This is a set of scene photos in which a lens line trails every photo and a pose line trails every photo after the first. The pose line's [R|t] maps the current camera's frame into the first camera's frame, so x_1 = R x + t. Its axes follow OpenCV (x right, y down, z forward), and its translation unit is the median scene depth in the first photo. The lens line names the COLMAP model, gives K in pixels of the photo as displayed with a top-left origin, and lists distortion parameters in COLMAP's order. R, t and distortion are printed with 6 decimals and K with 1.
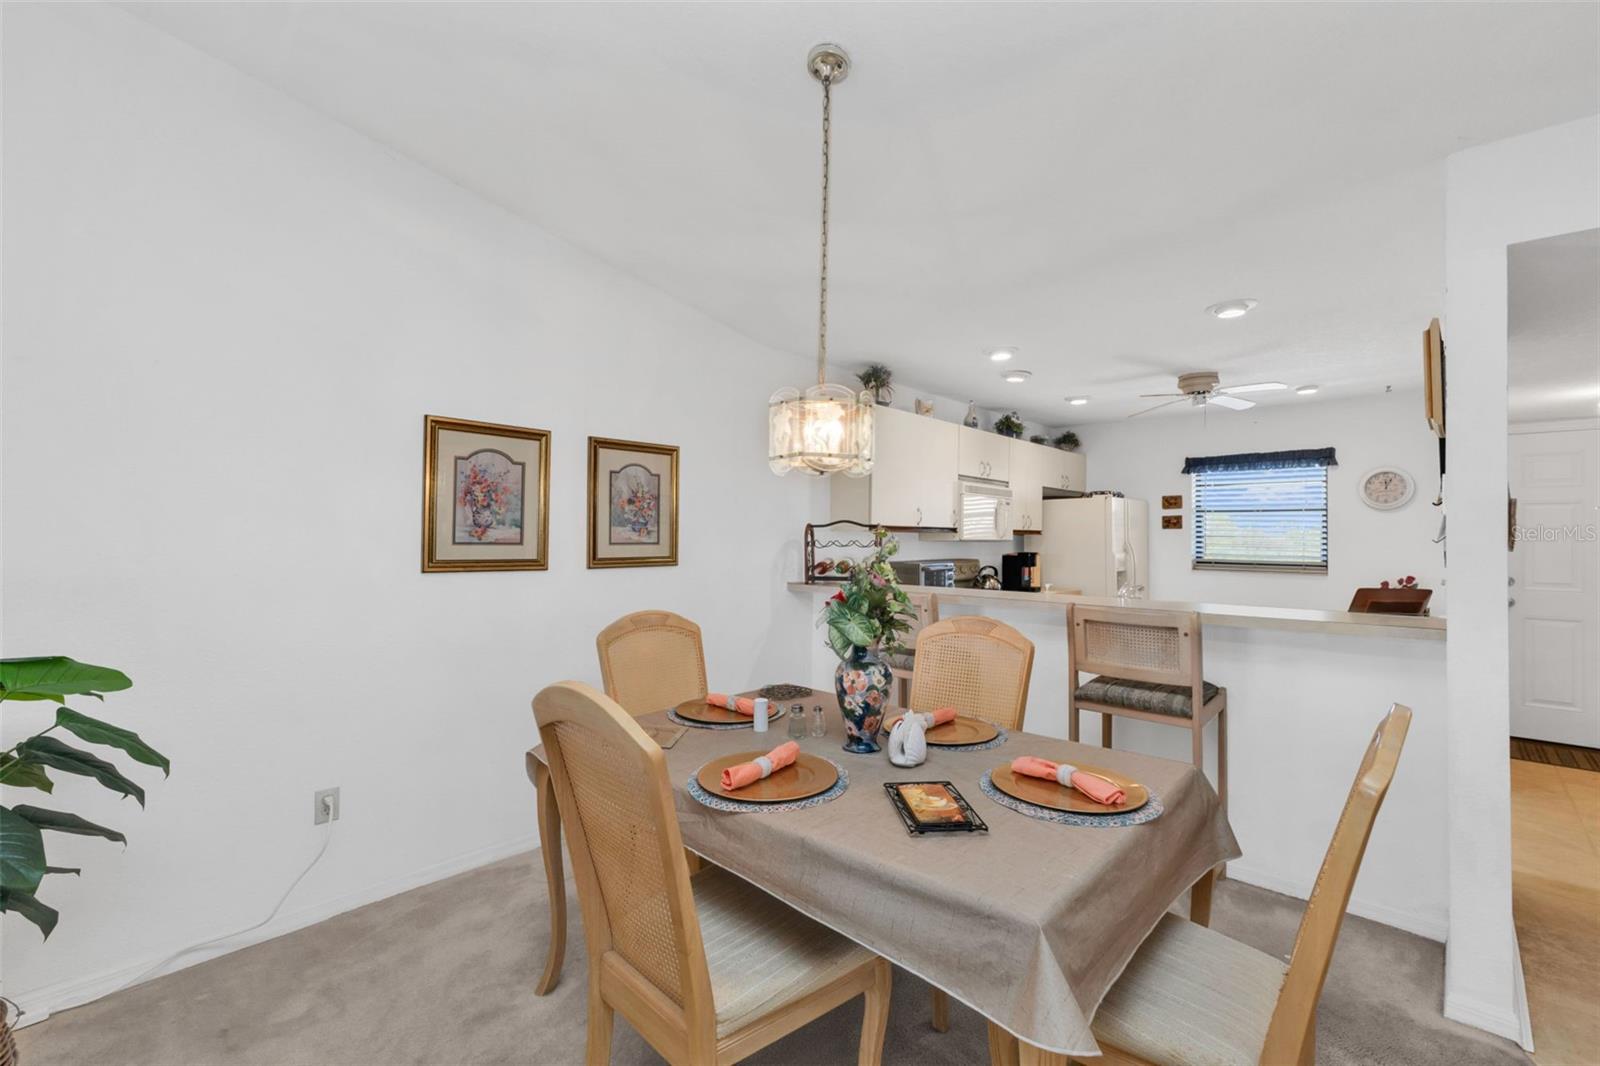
lens RADIAL K [[693.5, 0, 800.0], [0, 693.5, 533.0], [0, 0, 1]] dist [0.003170, 0.000189]
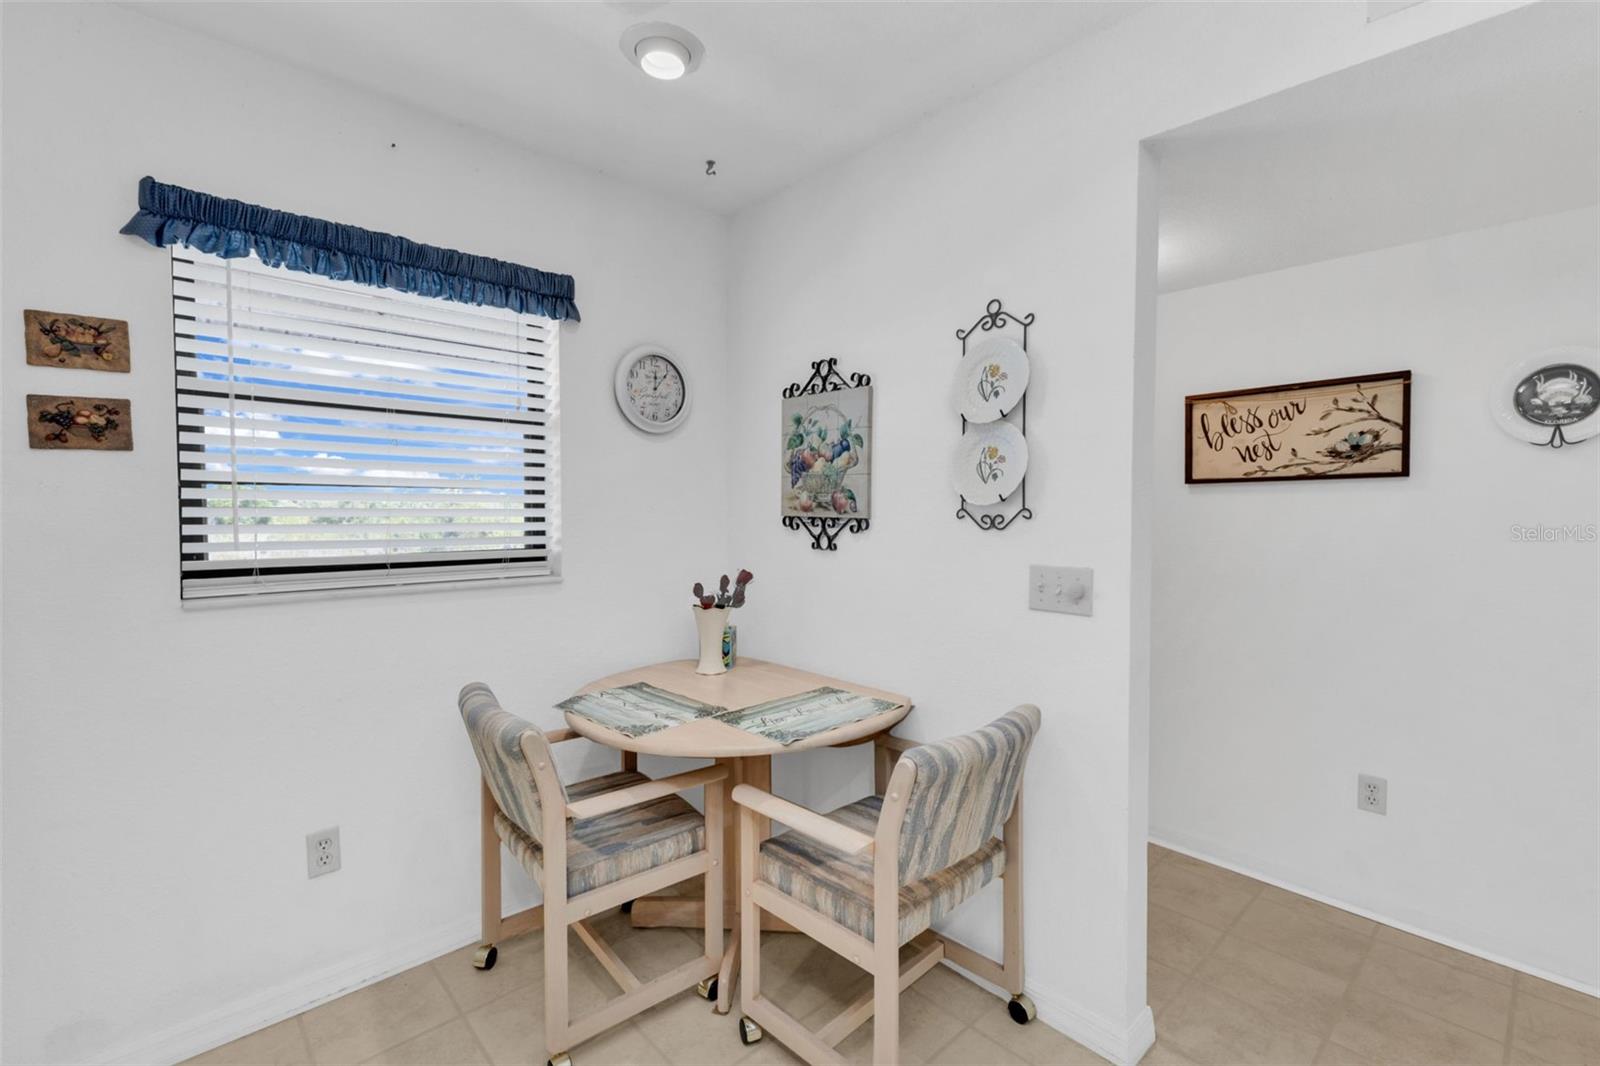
lens RADIAL K [[714.2, 0, 800.0], [0, 714.2, 533.0], [0, 0, 1]] dist [0.001635, -0.000059]
pose [[0.053001, -0.038721, 0.997843, 0.394045], [-0.006781, 0.999211, 0.039134, 0.016506], [-0.998571, -0.008840, 0.052697, 0.984212]]
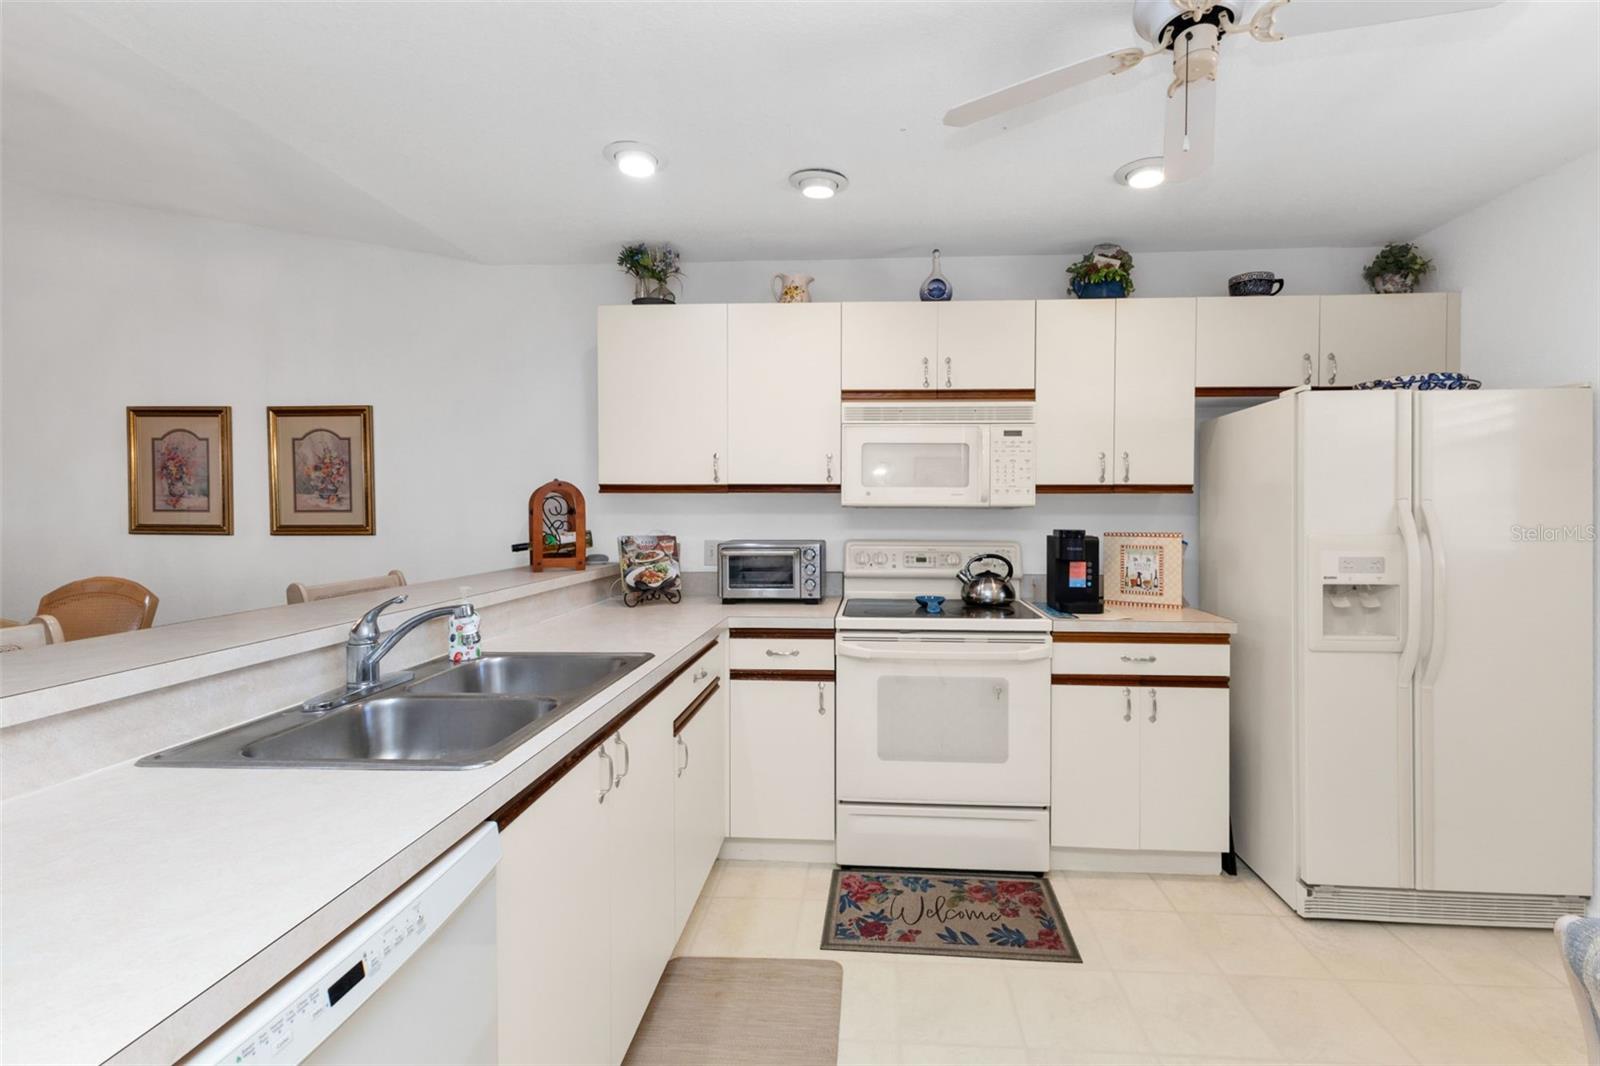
lens RADIAL K [[706.4, 0, 822.6], [0, 706.4, 521.6], [0, 0, 1]] dist [0.009618, -0.000057]
pose [[0.638955, 0.006131, -0.769220, 0.725551], [0.008893, 0.999843, 0.015355, 0.015588], [0.769193, -0.016652, 0.638800, 0.670162]]
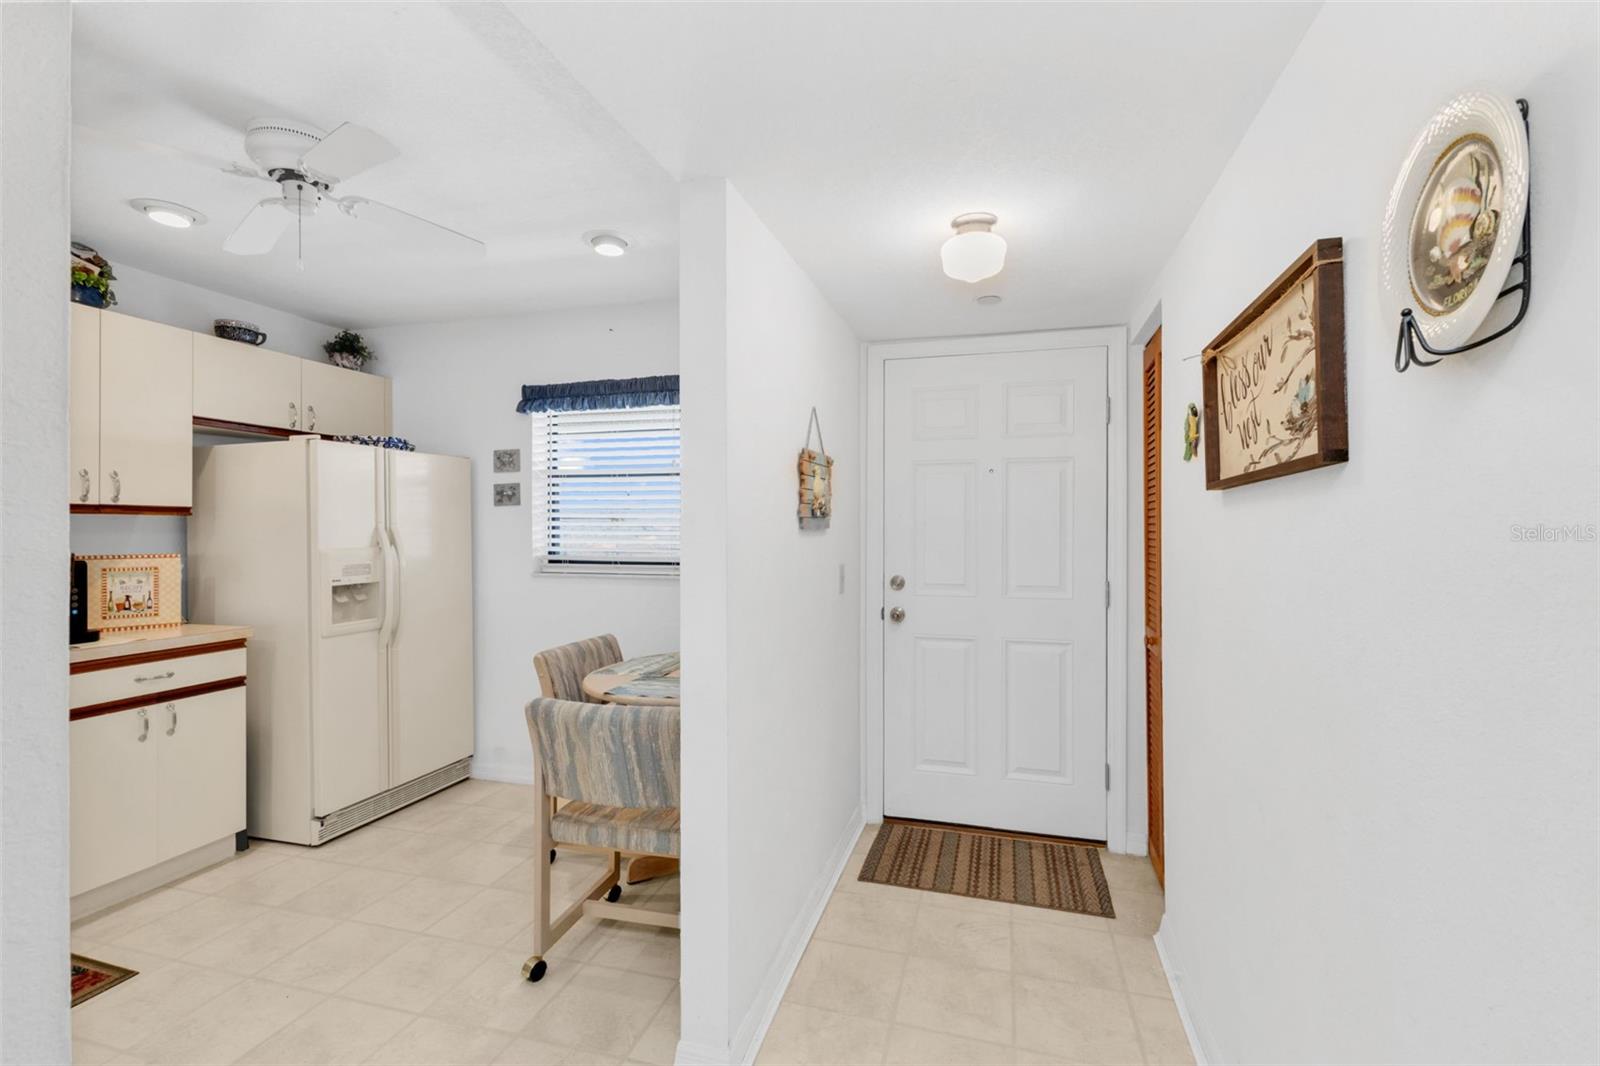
lens RADIAL K [[706.4, 0, 822.6], [0, 706.4, 521.6], [0, 0, 1]] dist [0.009618, -0.000057]
pose [[0.881394, -0.004671, 0.472358, 0.659915], [0.005138, 0.999987, 0.000300, 0.012054], [-0.472353, 0.002163, 0.881407, 0.459491]]
